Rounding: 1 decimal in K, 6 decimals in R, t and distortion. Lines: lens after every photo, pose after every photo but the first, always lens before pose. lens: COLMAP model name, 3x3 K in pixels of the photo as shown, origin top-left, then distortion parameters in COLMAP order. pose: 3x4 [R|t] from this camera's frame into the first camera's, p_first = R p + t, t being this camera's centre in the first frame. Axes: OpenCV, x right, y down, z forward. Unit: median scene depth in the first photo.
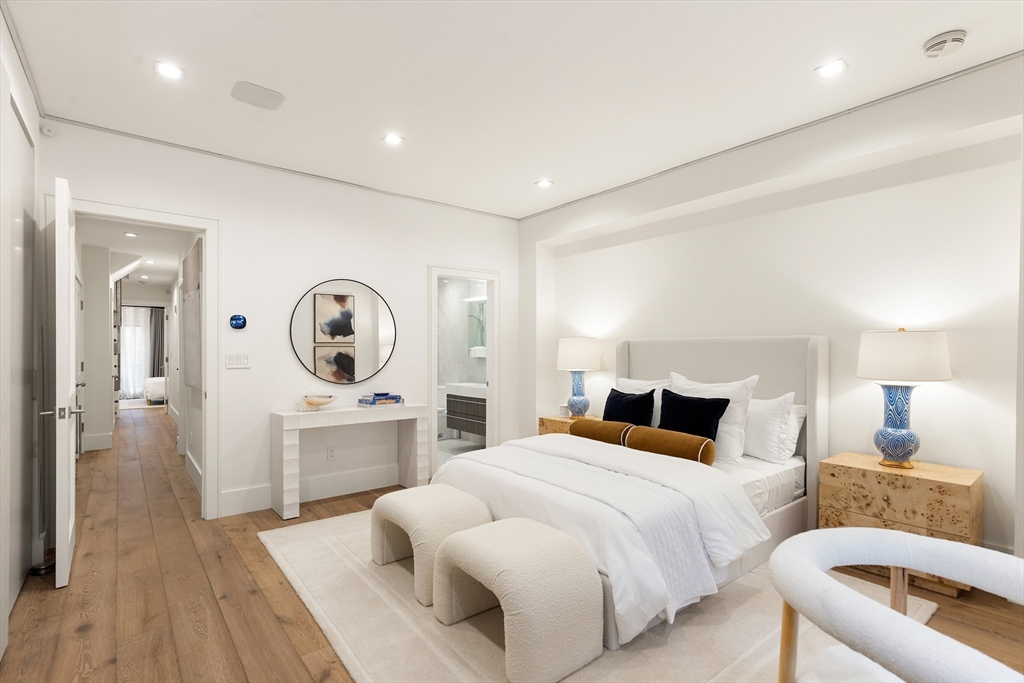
lens RADIAL K [[480.6, 0, 512.0], [0, 480.6, 341.5], [0, 0, 1]] dist [0.004465, 0.000391]
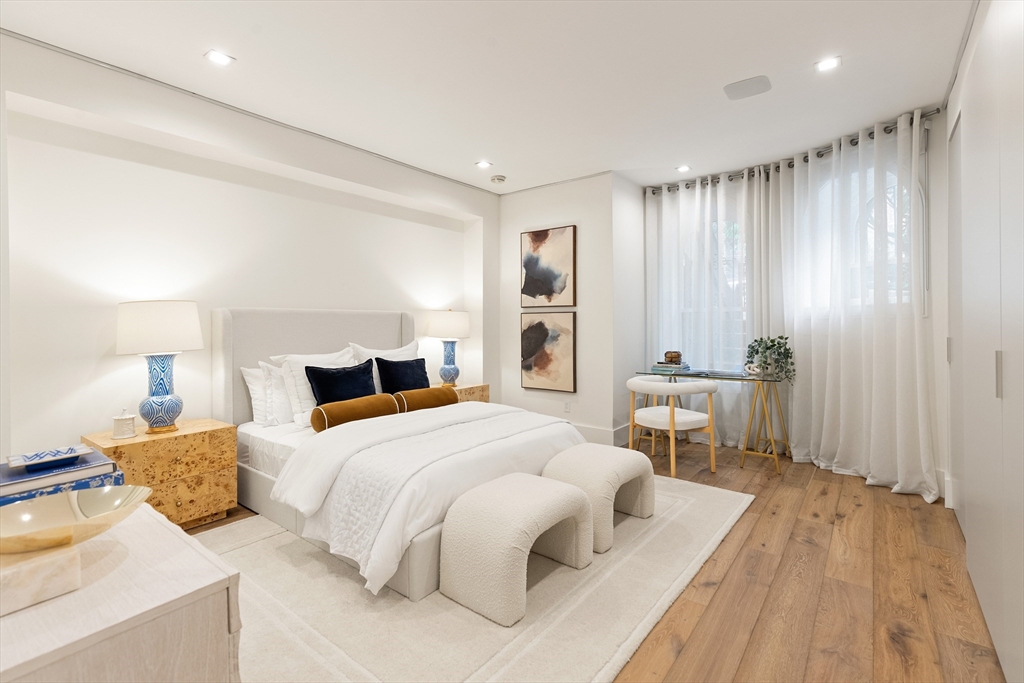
lens RADIAL K [[471.7, 0, 512.8], [0, 471.7, 315.7], [0, 0, 1]] dist [-0.001732, -0.000274]
pose [[-0.226647, 0.012622, 0.973895, -0.950871], [-0.013716, 0.999776, -0.016149, 0.021714], [-0.973880, -0.017018, -0.226423, 1.158343]]
